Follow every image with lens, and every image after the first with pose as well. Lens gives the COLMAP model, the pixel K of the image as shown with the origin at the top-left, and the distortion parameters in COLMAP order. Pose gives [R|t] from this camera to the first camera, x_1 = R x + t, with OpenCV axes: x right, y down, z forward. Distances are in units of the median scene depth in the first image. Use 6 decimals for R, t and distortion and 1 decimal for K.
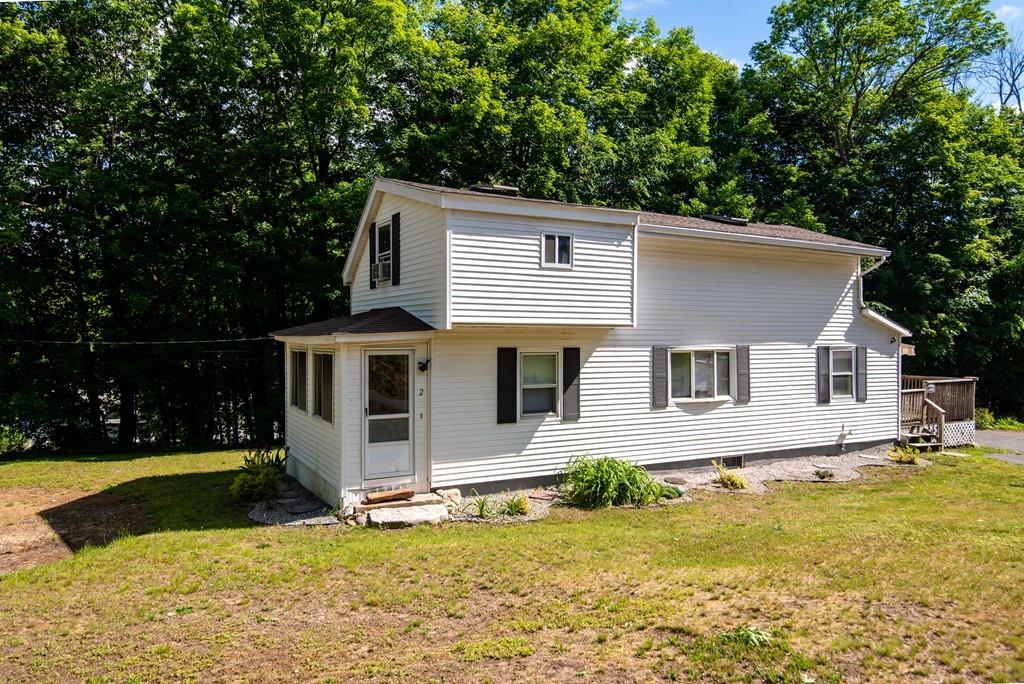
lens RADIAL K [[691.1, 0, 512.0], [0, 691.1, 342.0], [0, 0, 1]] dist [0.000427, -0.001855]
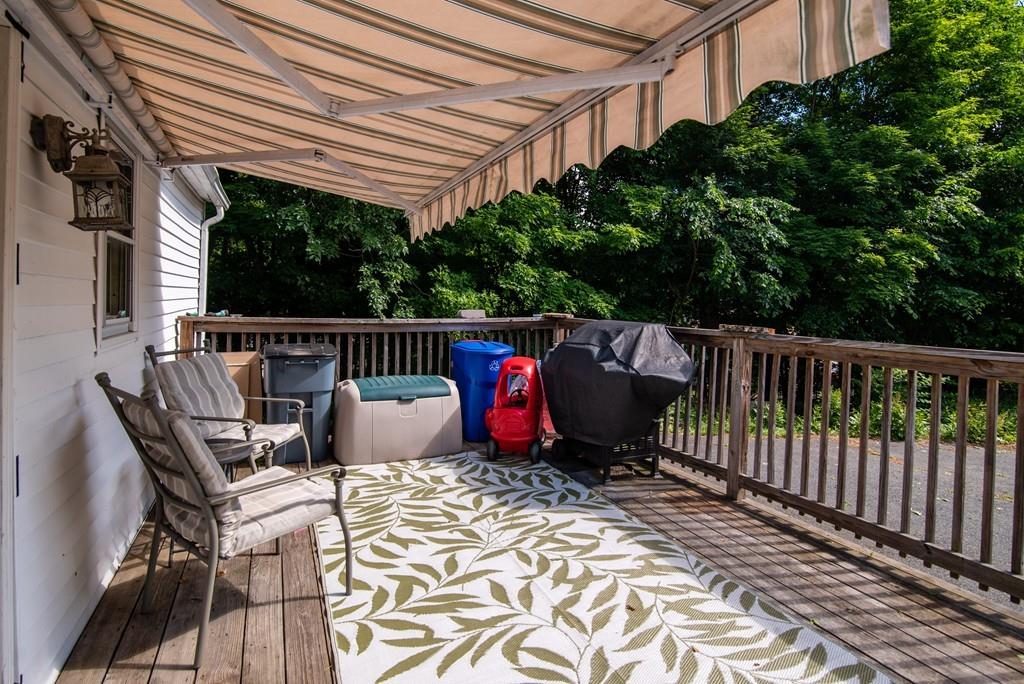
lens RADIAL K [[488.9, 0, 511.0], [0, 488.9, 307.9], [0, 0, 1]] dist [-0.001265, -0.000254]
pose [[0.998300, 0.009522, -0.057502, 0.768122], [-0.009564, 0.999954, -0.000463, 0.064090], [0.057495, 0.001012, 0.998345, 1.347232]]
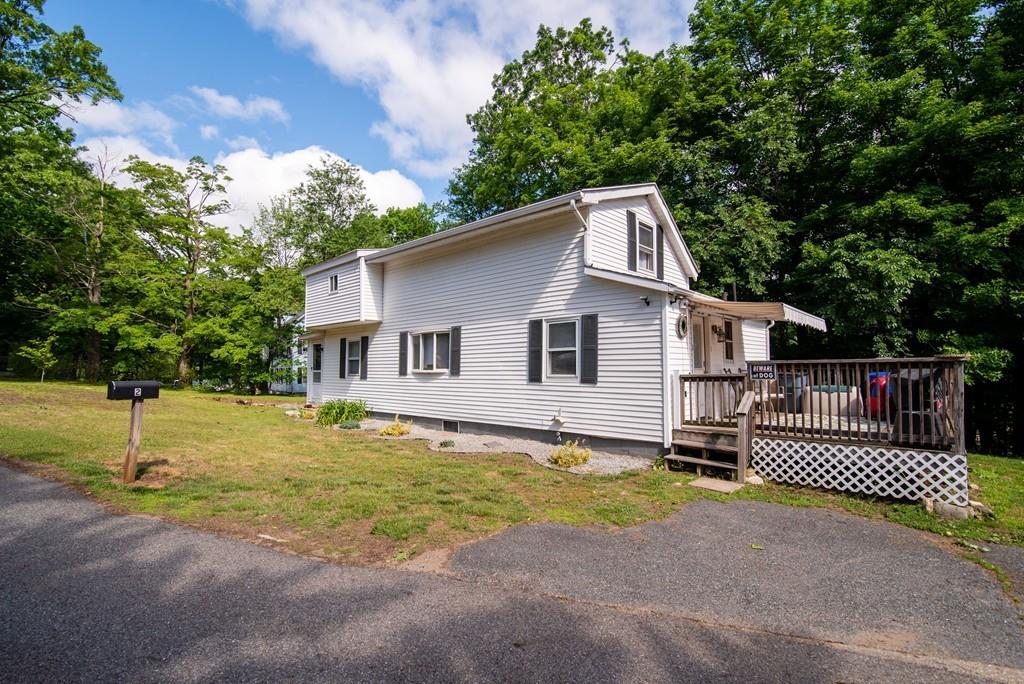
lens RADIAL K [[475.4, 0, 512.0], [0, 475.4, 342.0], [0, 0, 1]] dist [-0.019048, 0.000835]
pose [[0.317450, -0.061270, -0.946294, 1.246995], [-0.005498, 0.997775, -0.066448, 0.093776], [0.948259, 0.026296, 0.316407, 0.926912]]
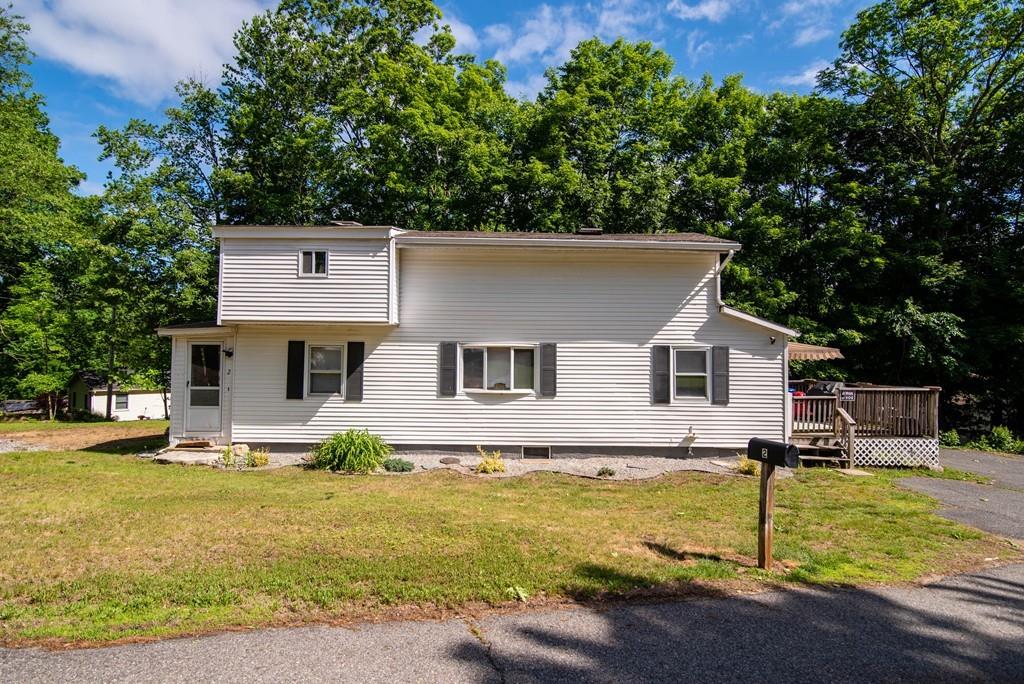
lens RADIAL K [[501.0, 0, 527.1], [0, 501.0, 343.8], [0, 0, 1]] dist [-0.013413, -0.000163]
pose [[0.884748, -0.010967, -0.465941, 0.738807], [-0.011668, 0.998889, -0.045667, 0.046440], [0.465924, 0.045841, 0.883637, 0.332669]]
